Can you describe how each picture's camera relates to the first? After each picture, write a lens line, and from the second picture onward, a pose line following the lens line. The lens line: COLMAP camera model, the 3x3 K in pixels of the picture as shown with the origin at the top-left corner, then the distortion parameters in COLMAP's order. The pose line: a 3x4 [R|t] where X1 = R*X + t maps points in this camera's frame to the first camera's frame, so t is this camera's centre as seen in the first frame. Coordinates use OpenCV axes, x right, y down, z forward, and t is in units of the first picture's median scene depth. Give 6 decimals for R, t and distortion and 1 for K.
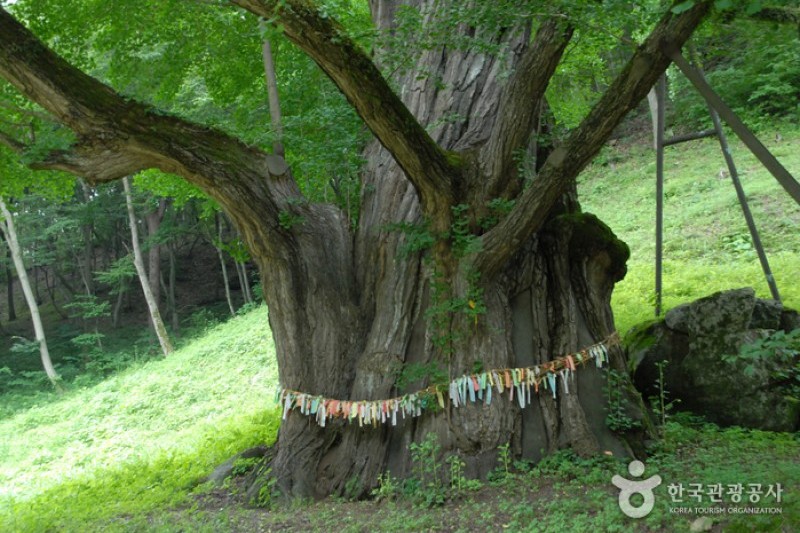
lens RADIAL K [[1136.0, 0, 400.0], [0, 1136.0, 266.5], [0, 0, 1]] dist [0.151688, 0.082081]
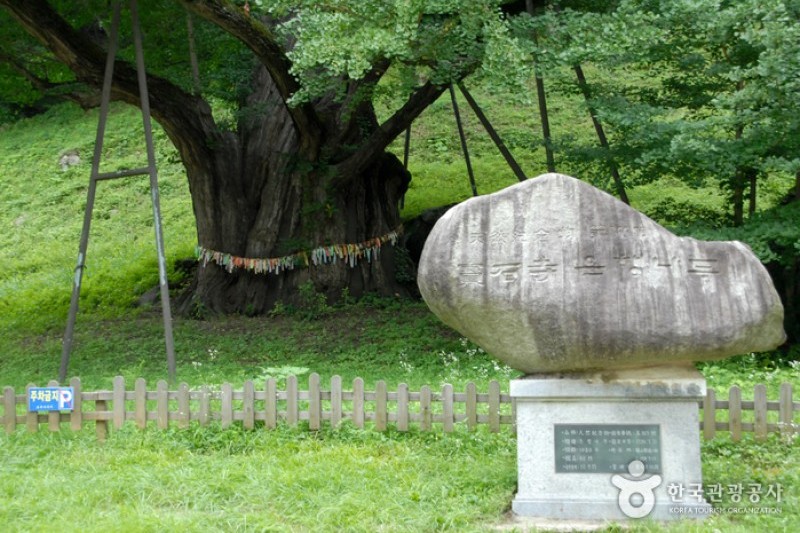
lens RADIAL K [[1136.0, 0, 400.0], [0, 1136.0, 266.5], [0, 0, 1]] dist [0.151688, 0.082081]
pose [[0.954273, 0.045934, 0.295385, -0.319967], [-0.085226, 0.988920, 0.121548, -0.089650], [-0.286529, -0.141164, 0.947615, -0.630086]]
